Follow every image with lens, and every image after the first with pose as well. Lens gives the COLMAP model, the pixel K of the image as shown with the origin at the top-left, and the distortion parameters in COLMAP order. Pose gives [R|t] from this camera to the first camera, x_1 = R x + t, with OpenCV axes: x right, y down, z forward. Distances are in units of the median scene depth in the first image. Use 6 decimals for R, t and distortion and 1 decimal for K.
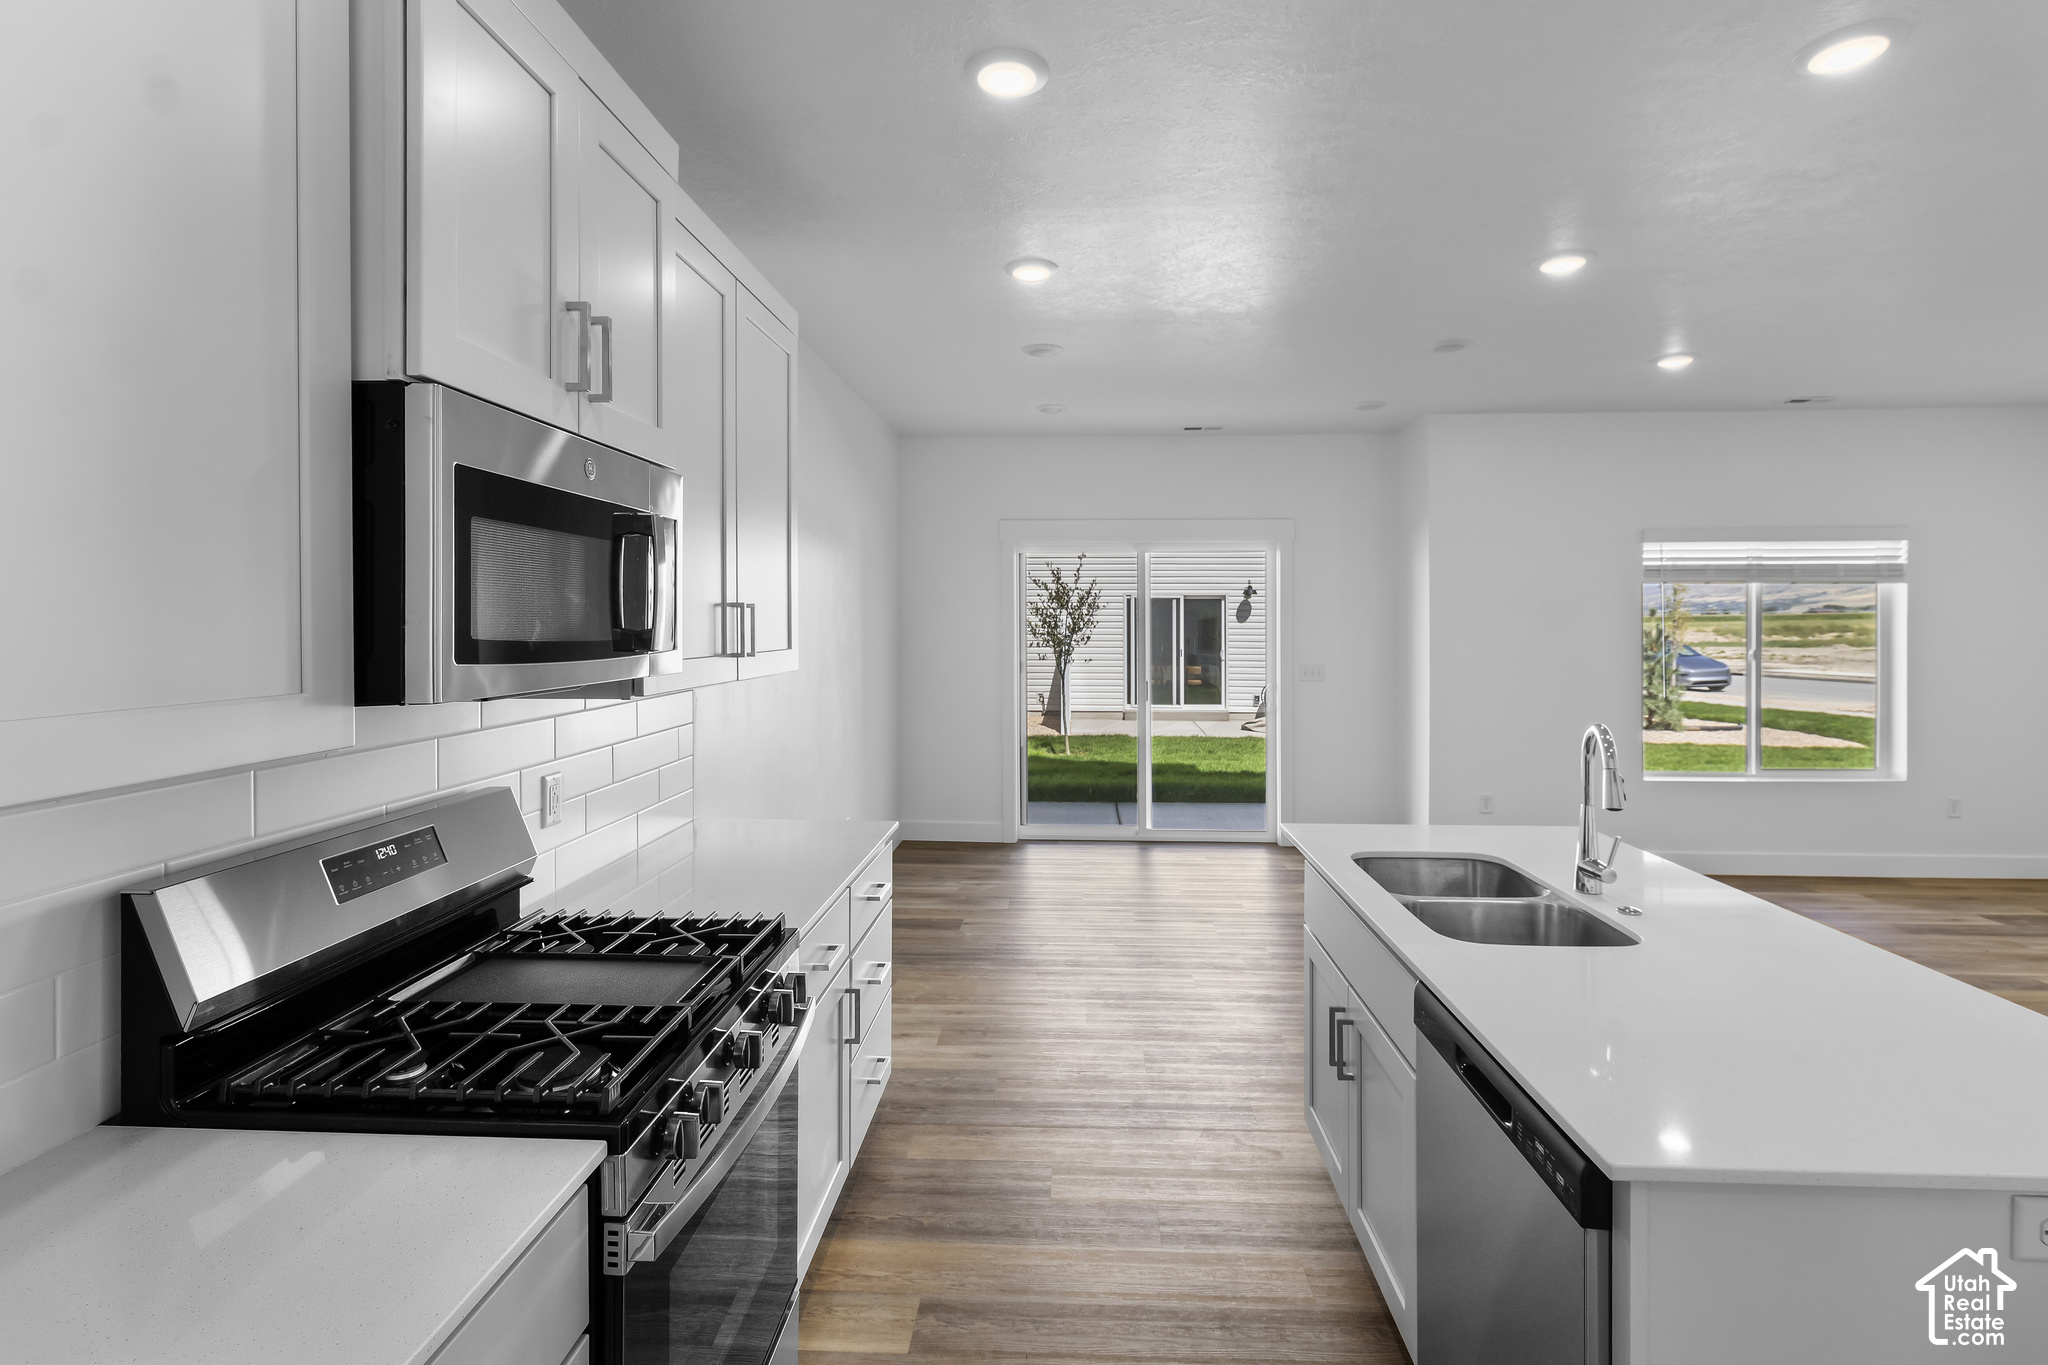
lens RADIAL K [[958.2, 0, 1030.2], [0, 958.2, 624.7], [0, 0, 1]] dist [0.013980, 0.000151]
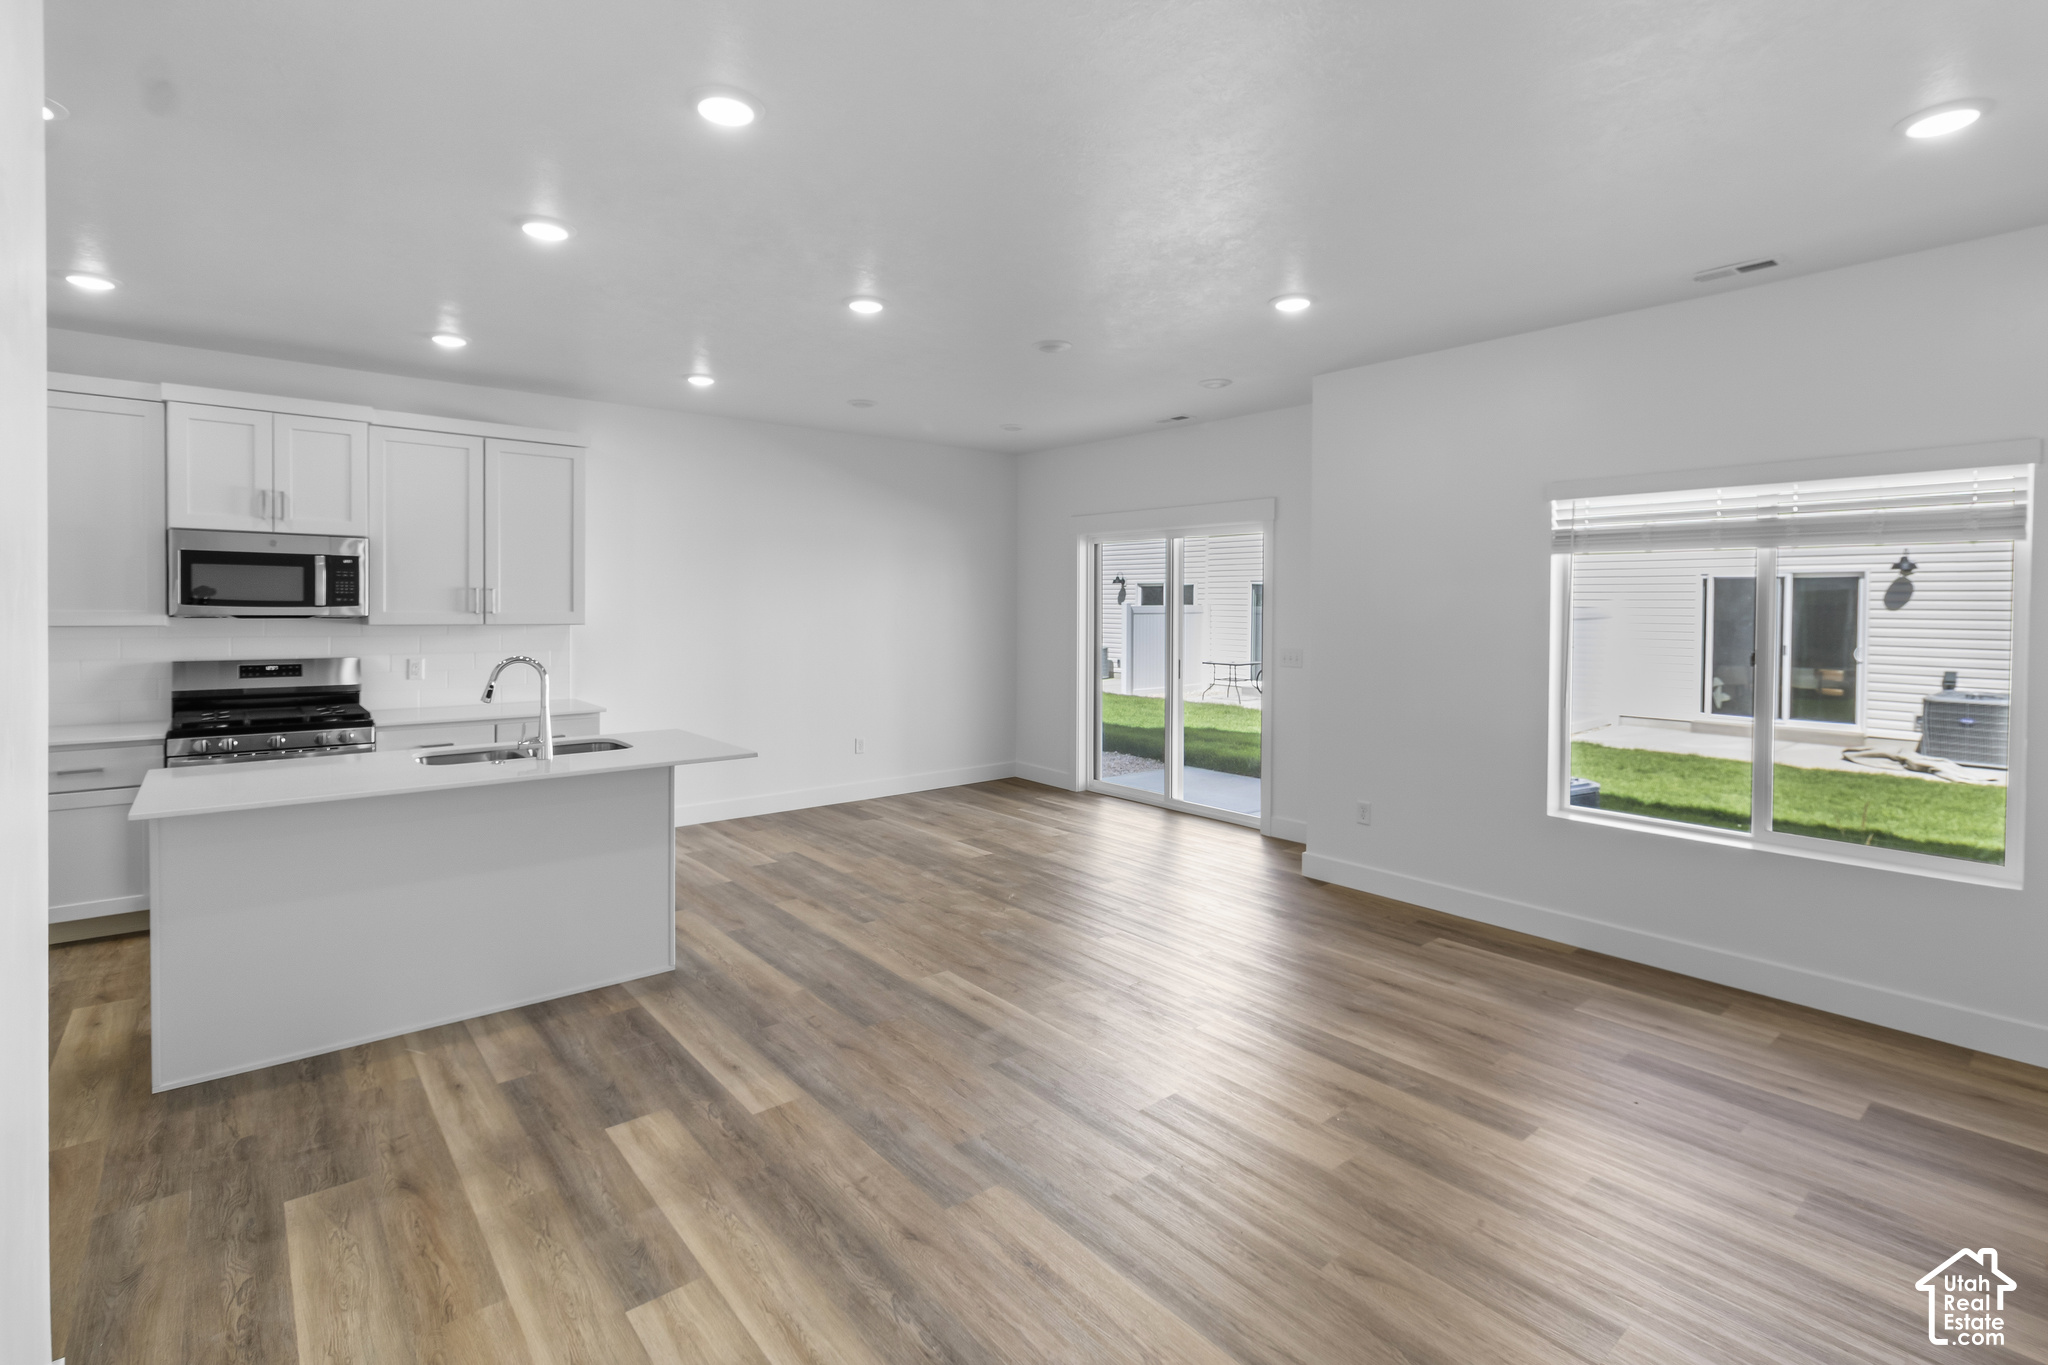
lens RADIAL K [[958.2, 0, 1045.4], [0, 958.2, 621.4], [0, 0, 1]] dist [0.013980, 0.000151]
pose [[0.683801, 0.019104, -0.729418, 0.314674], [-0.010107, 0.999809, 0.016711, 0.000333], [0.729598, -0.004055, 0.683864, 0.066735]]
